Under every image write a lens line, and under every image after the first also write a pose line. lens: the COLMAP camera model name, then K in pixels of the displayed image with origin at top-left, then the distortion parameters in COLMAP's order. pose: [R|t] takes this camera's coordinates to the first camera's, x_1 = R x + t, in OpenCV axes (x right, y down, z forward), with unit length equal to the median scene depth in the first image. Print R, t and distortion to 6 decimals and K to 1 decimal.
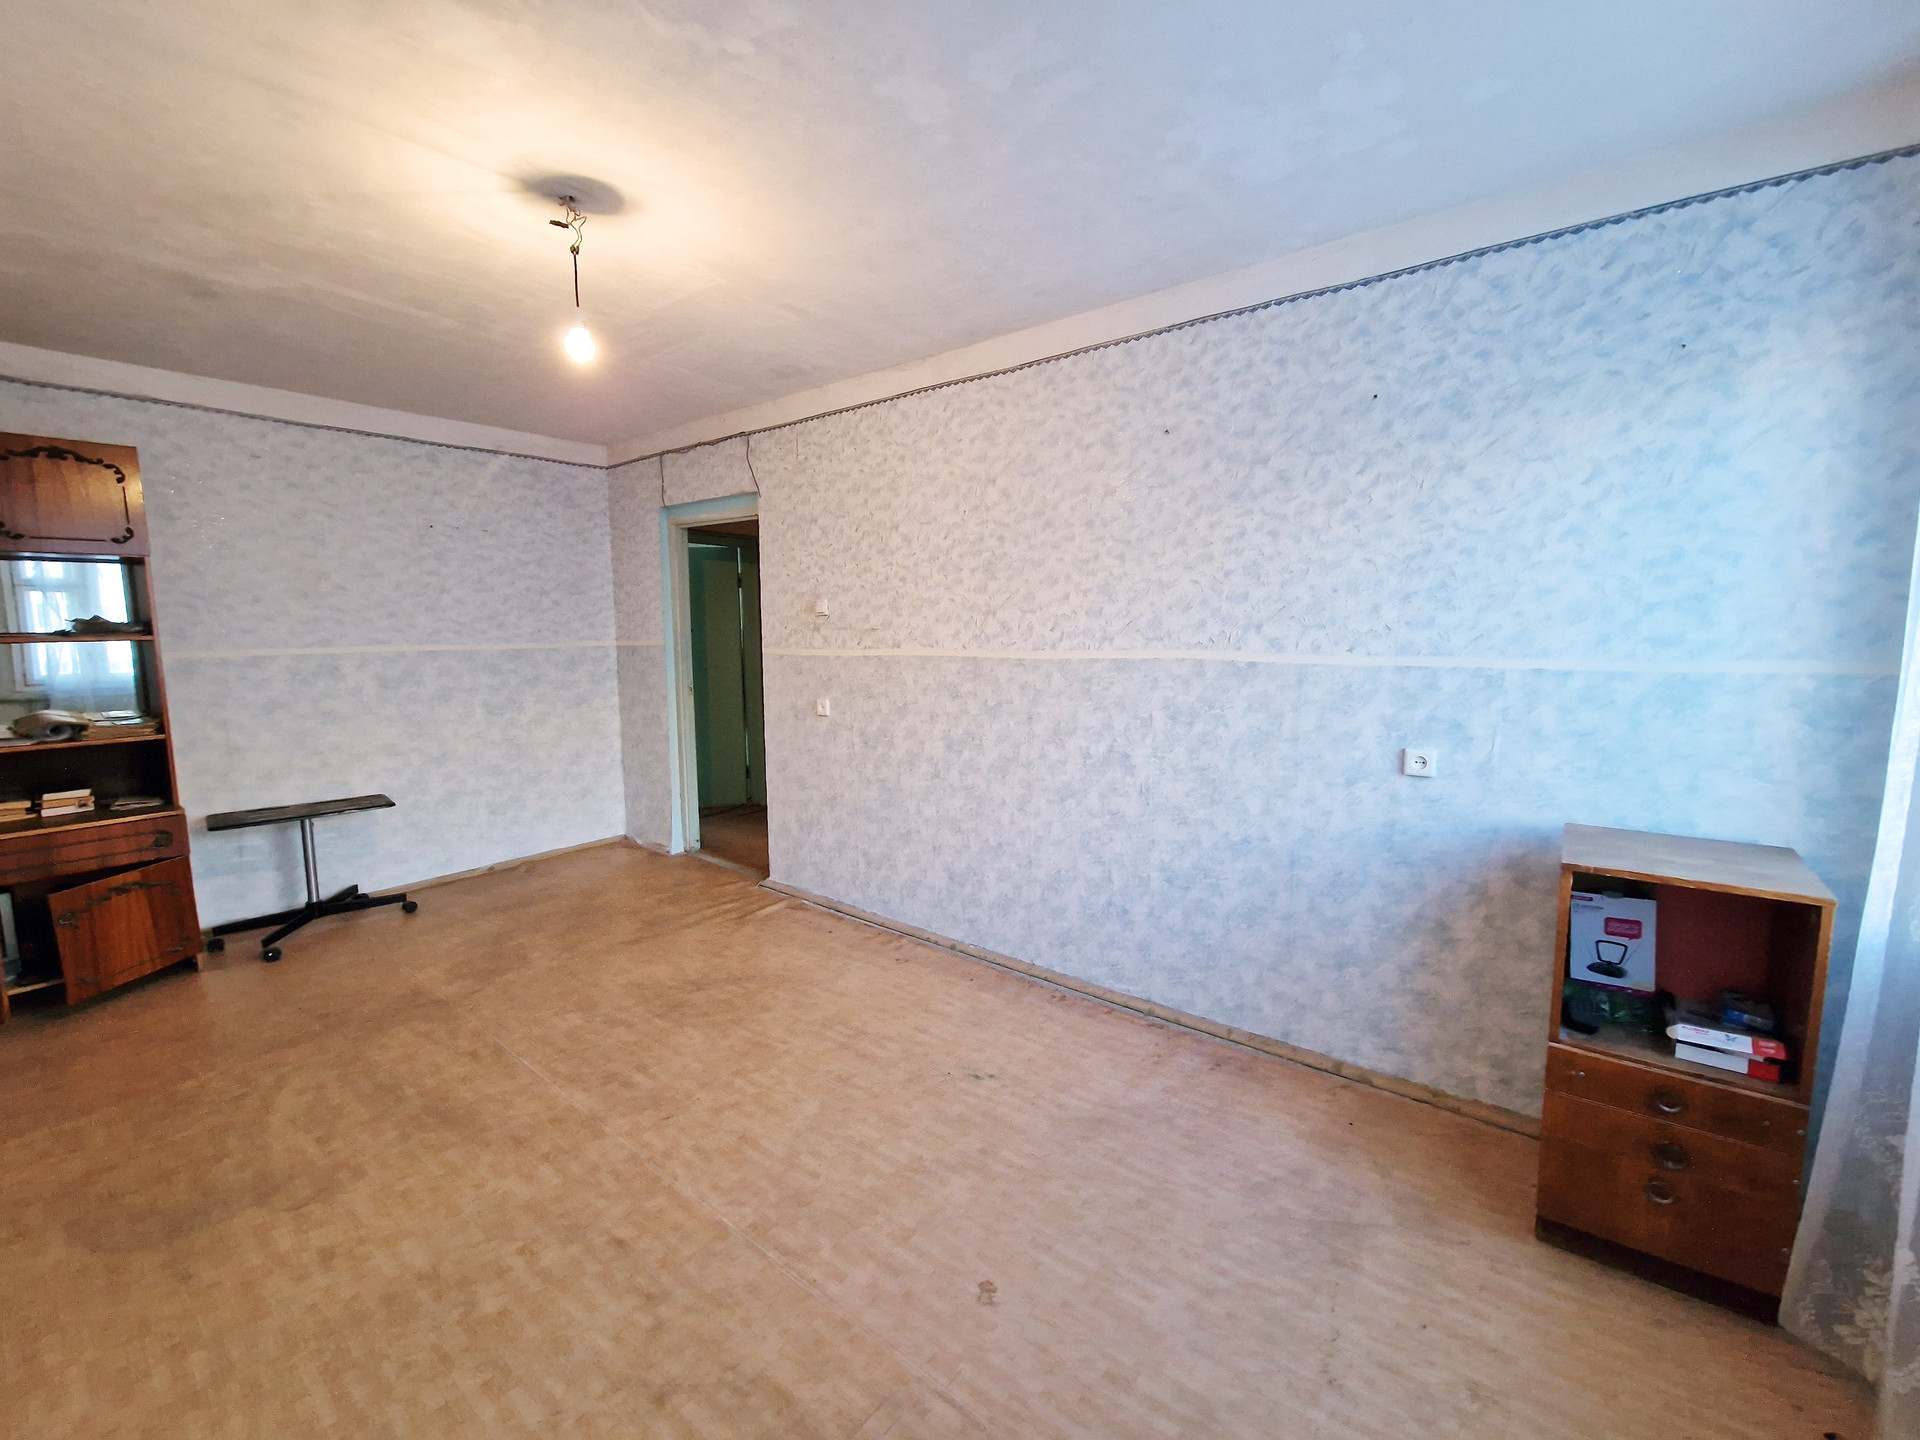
lens RADIAL K [[782.7, 0, 964.2], [0, 782.7, 713.2], [0, 0, 1]] dist [-0.004647, -0.000054]
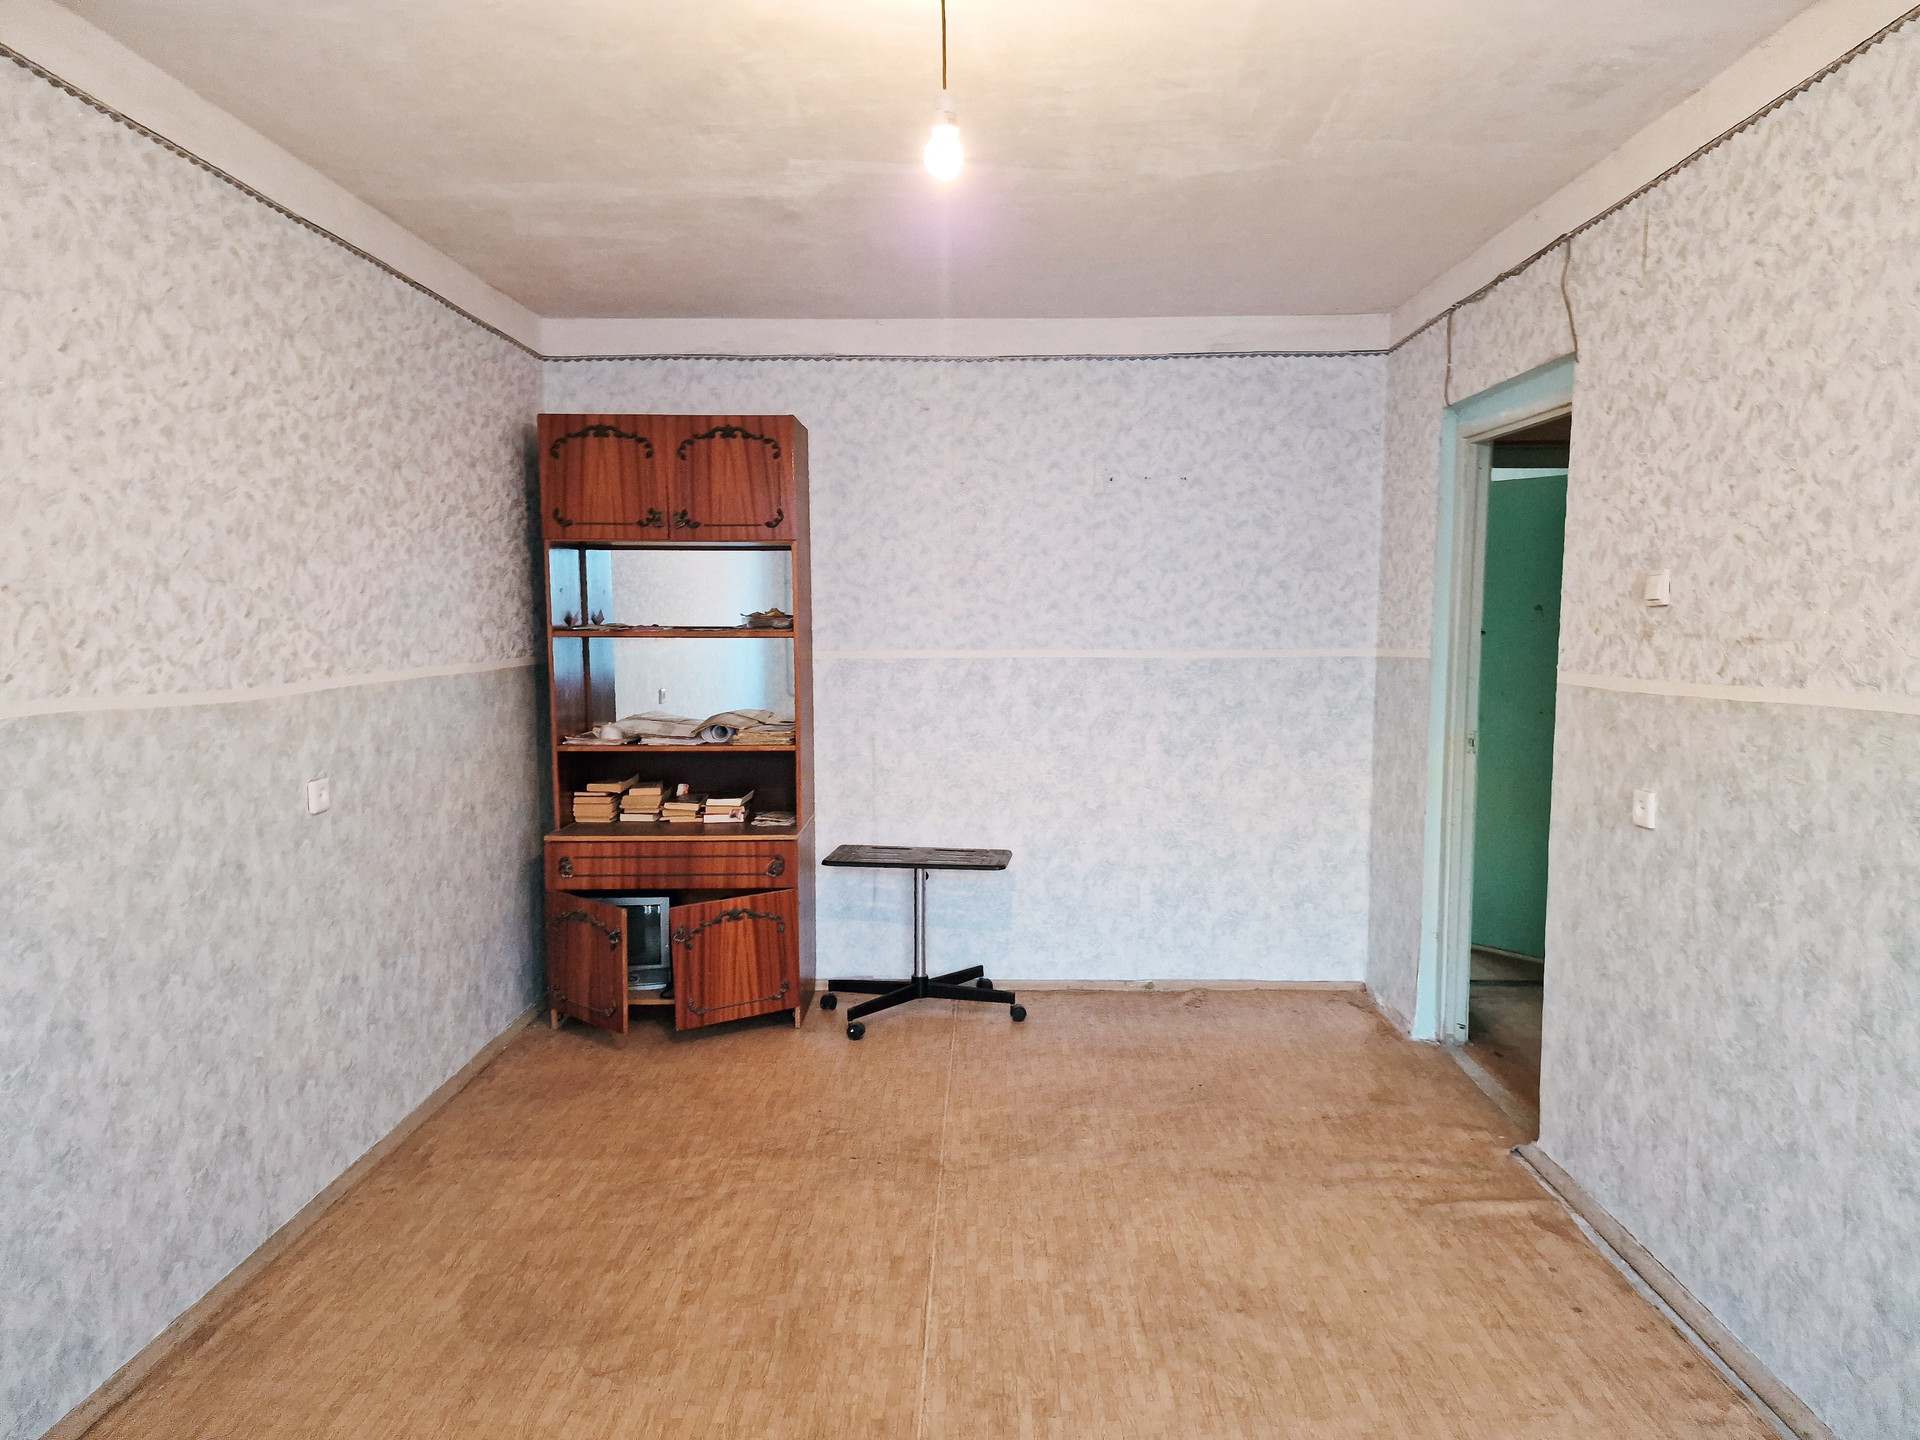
lens RADIAL K [[1274.9, 0, 967.7], [0, 1274.9, 731.7], [0, 0, 1]] dist [0.066001, -0.047805]
pose [[0.608197, 0.076425, -0.790099, 0.181805], [-0.094036, 0.995282, 0.023886, -0.035563], [0.788197, 0.059770, 0.612514, 0.252008]]
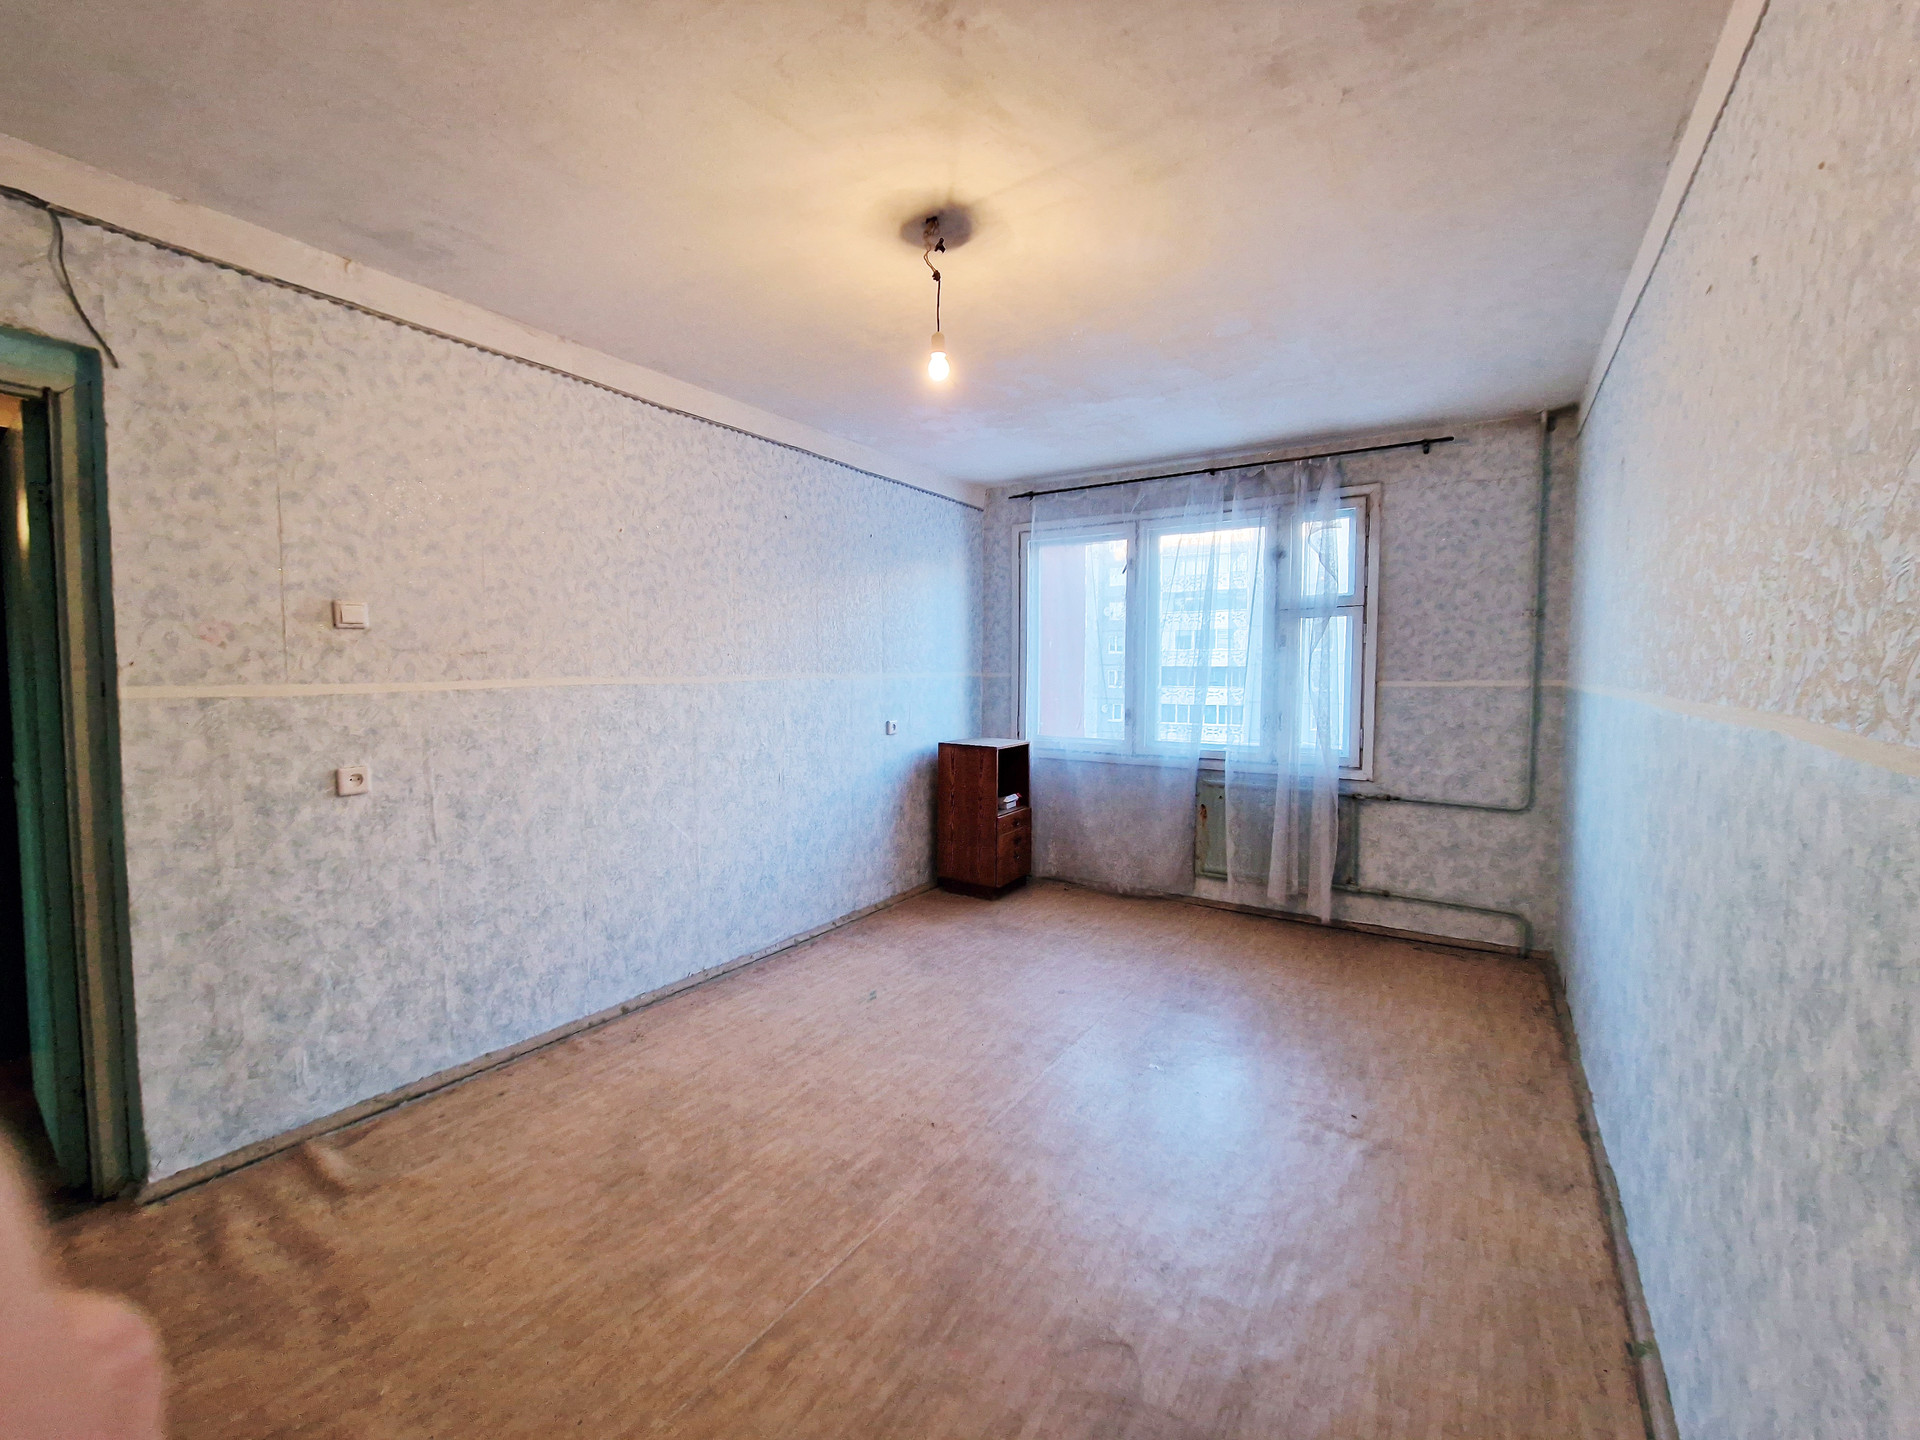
lens RADIAL K [[782.7, 0, 953.1], [0, 782.7, 711.4], [0, 0, 1]] dist [-0.004647, -0.000054]
pose [[-0.079702, -0.051954, 0.995464, -0.879368], [0.109458, 0.992146, 0.060545, -0.049920], [-0.990791, 0.113787, -0.073389, 0.632214]]
